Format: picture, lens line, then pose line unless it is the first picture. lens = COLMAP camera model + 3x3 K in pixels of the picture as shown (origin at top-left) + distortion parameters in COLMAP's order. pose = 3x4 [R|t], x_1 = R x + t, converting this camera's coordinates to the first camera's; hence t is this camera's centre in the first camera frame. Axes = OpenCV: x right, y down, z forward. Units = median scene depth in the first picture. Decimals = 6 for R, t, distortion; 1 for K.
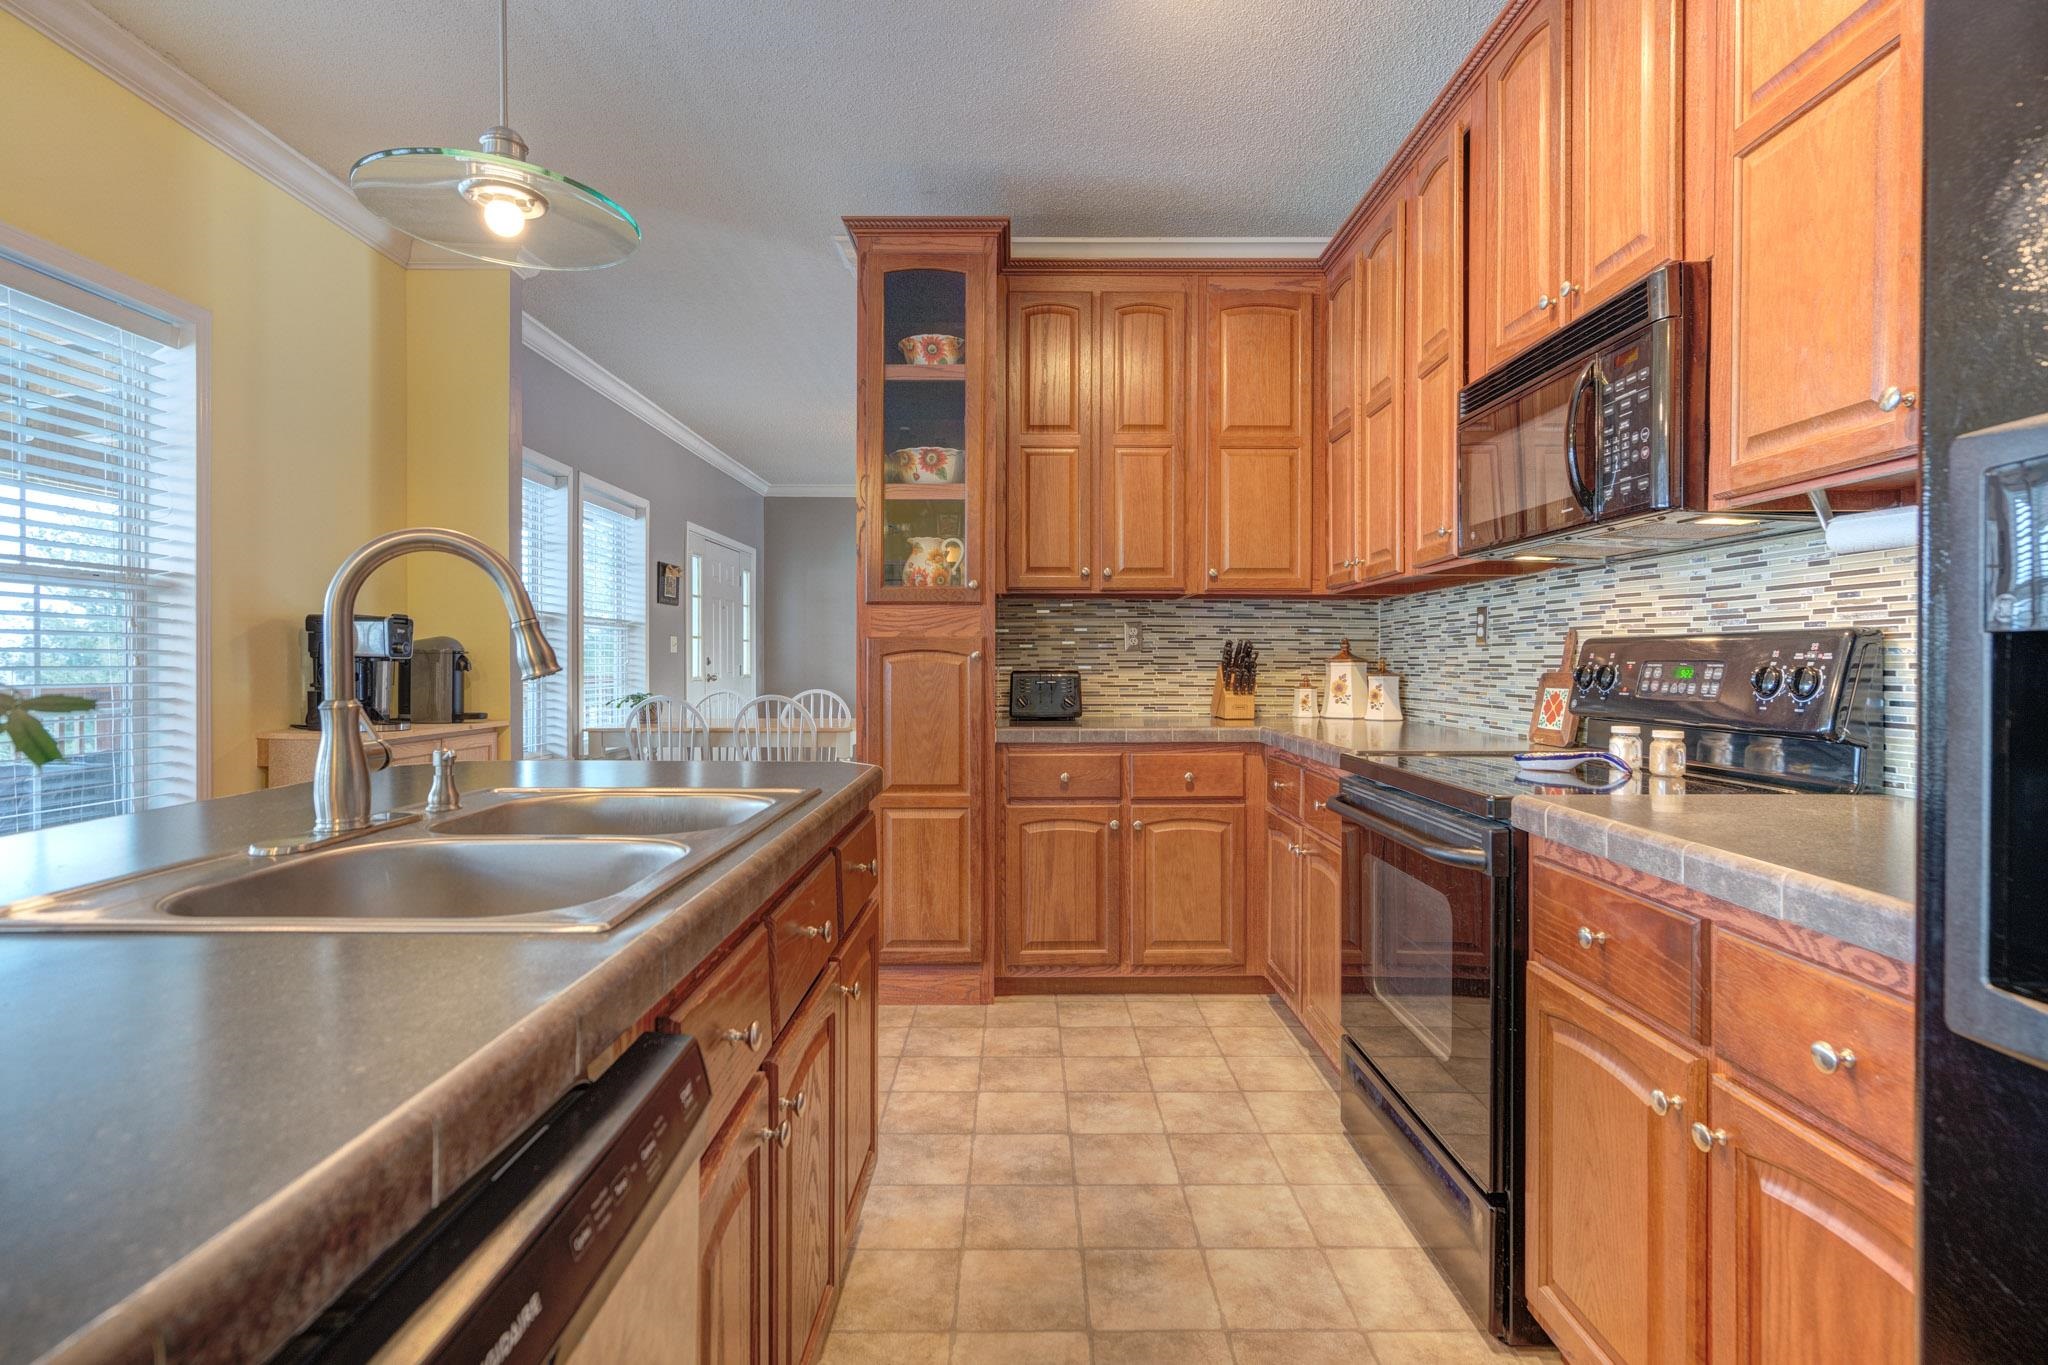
lens RADIAL K [[984.0, 0, 1019.0], [0, 984.0, 666.9], [0, 0, 1]] dist [0.000318, 0.001462]
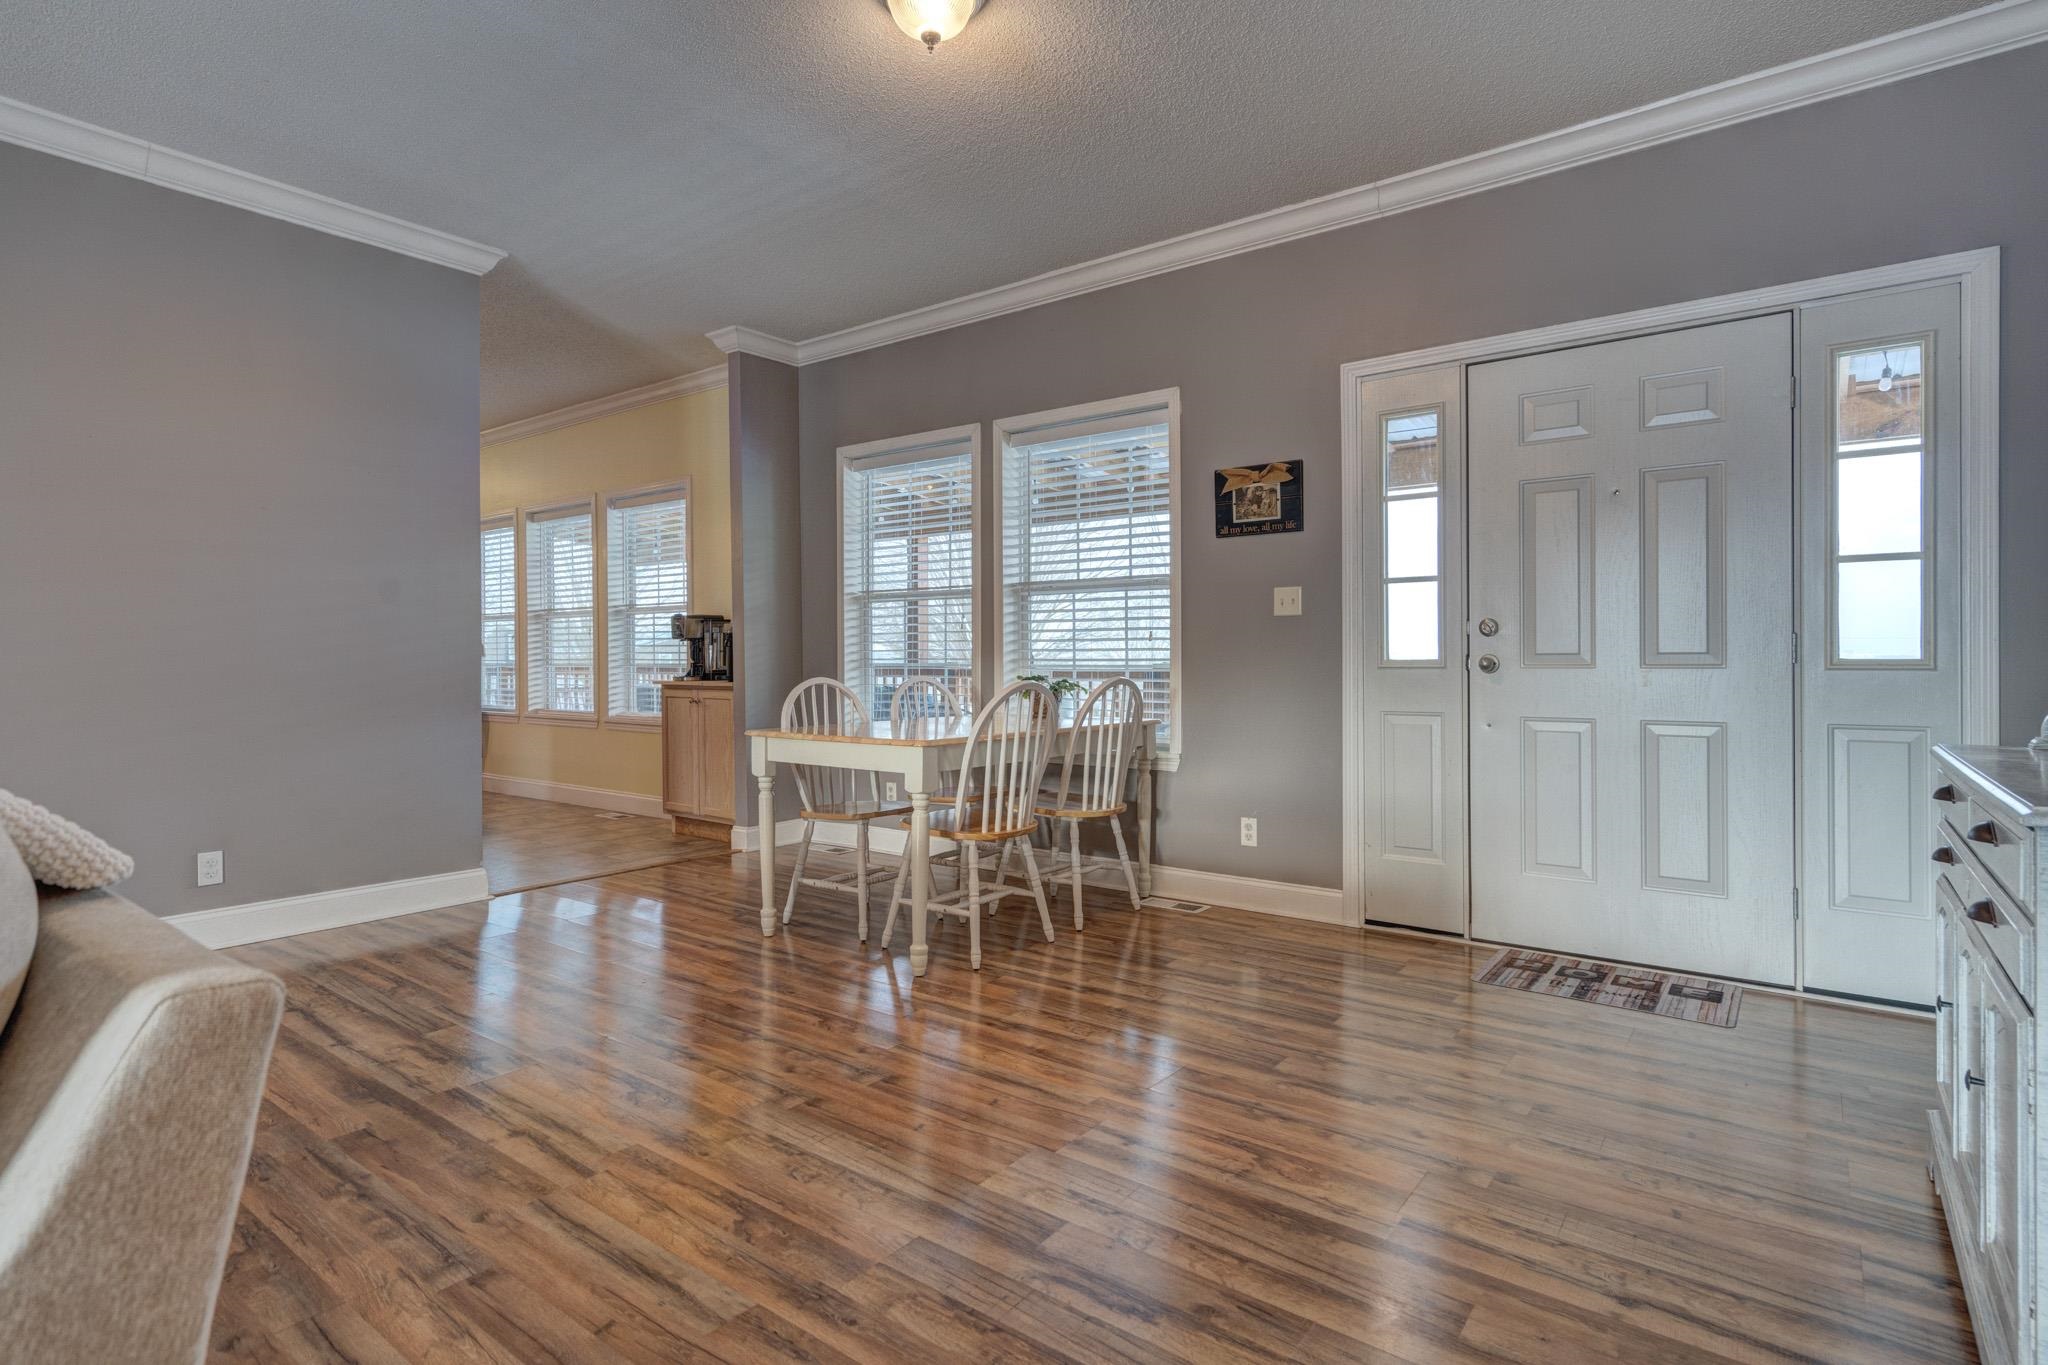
lens RADIAL K [[1029.4, 0, 1026.9], [0, 1029.4, 661.7], [0, 0, 1]] dist [-0.003902, -0.000039]
pose [[-0.602077, 0.005468, -0.798419, 0.439006], [-0.000957, 0.999971, 0.007570, 0.016246], [0.798437, 0.005322, -0.602054, 2.551606]]
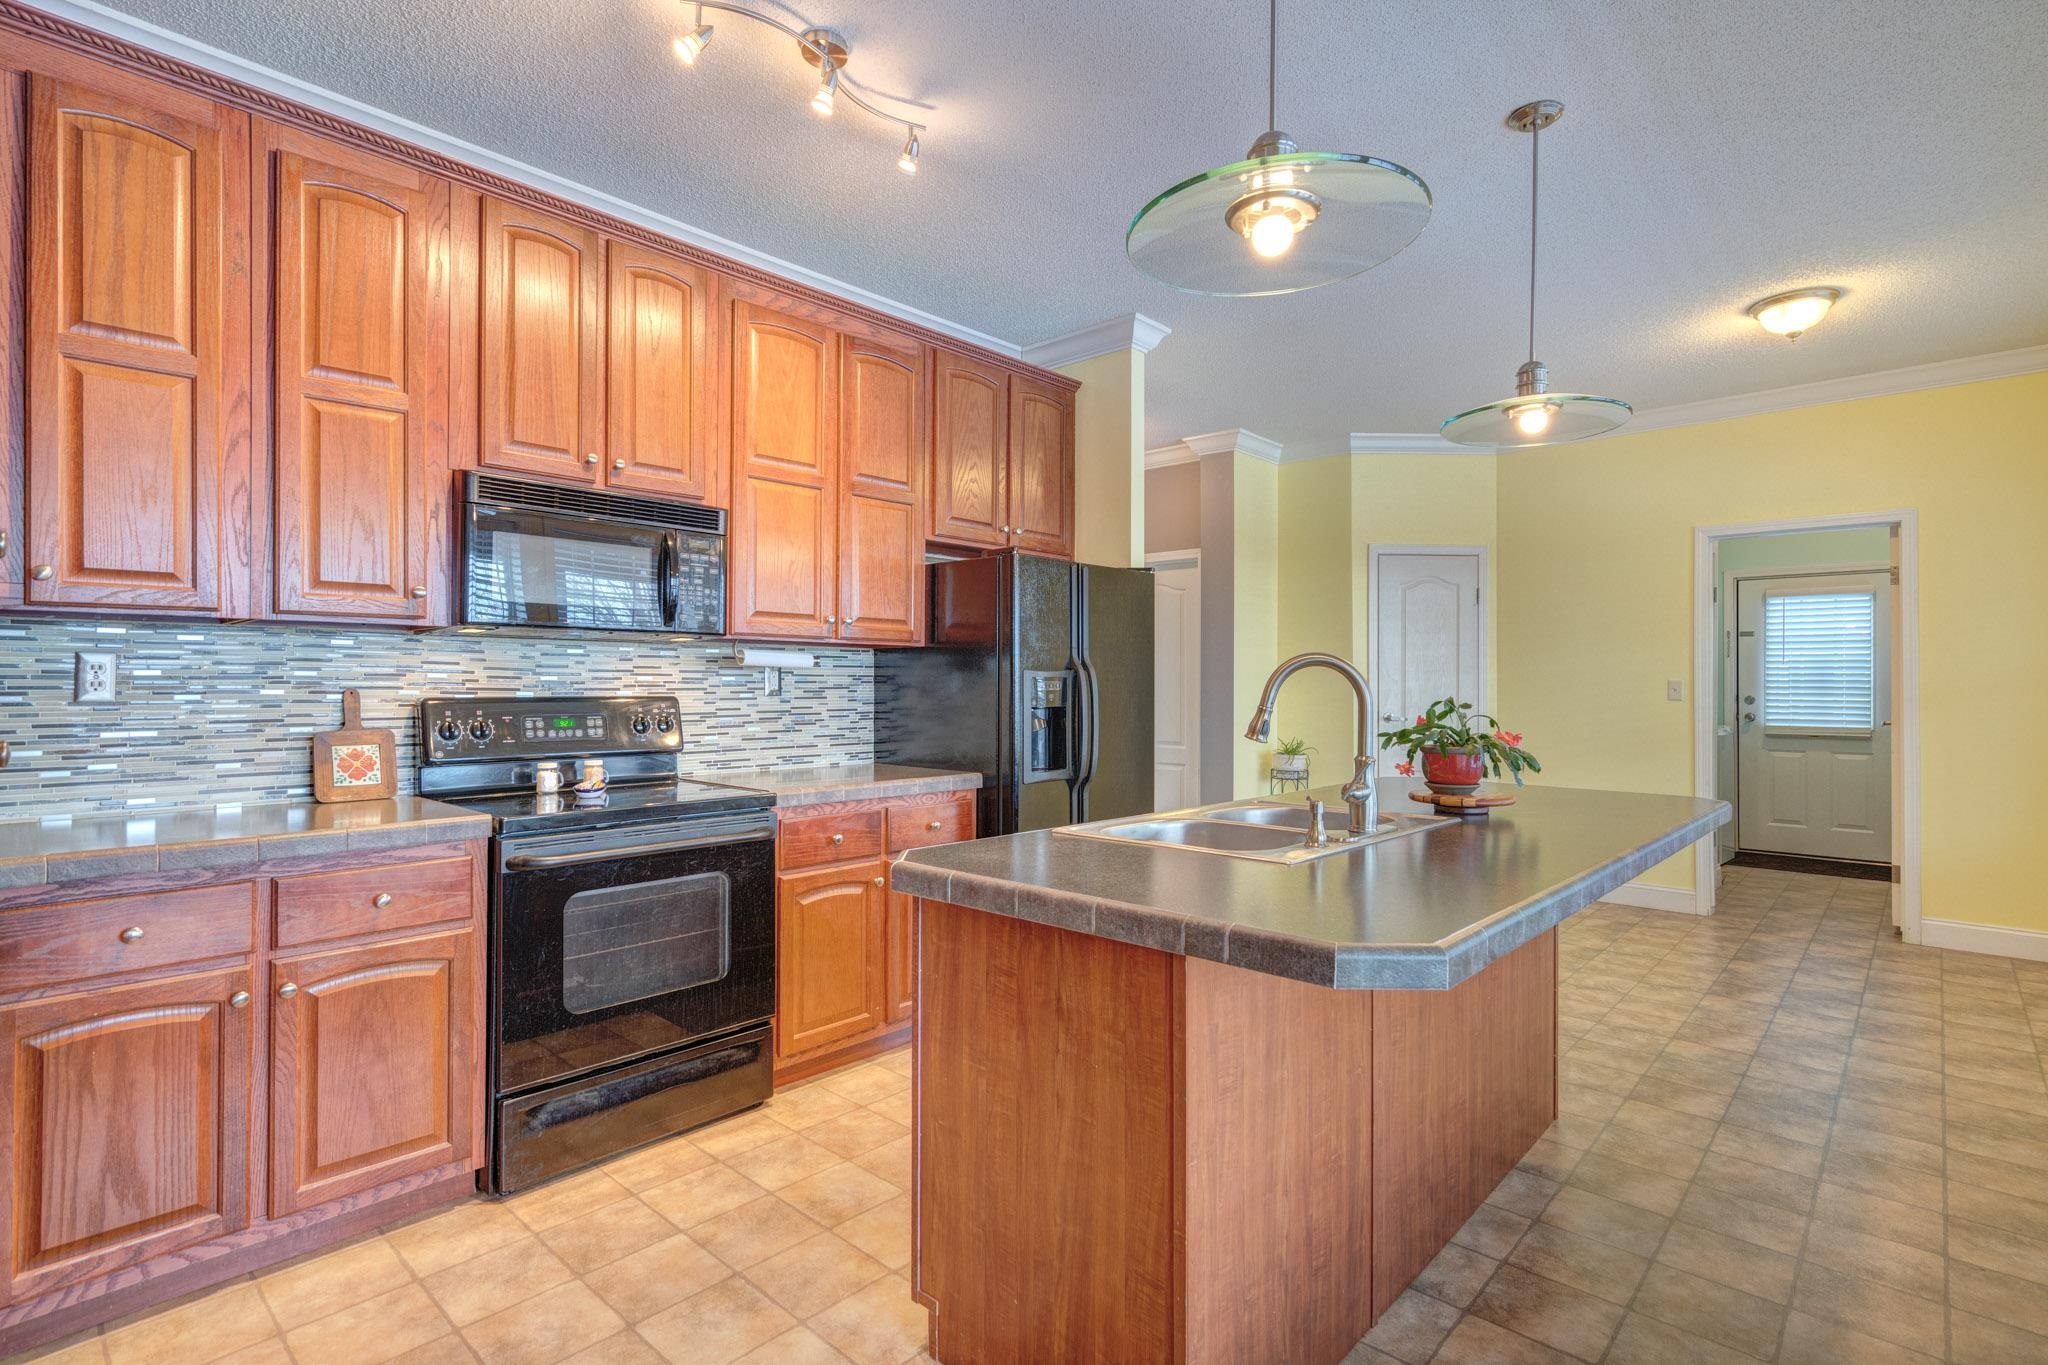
lens RADIAL K [[988.4, 0, 1019.0], [0, 988.4, 679.8], [0, 0, 1]] dist [0.000843, 0.001288]
pose [[-0.732301, -0.001950, 0.680978, -0.517194], [-0.000235, 0.999997, 0.002611, -0.038486], [-0.680981, 0.001752, -0.732299, 0.976401]]
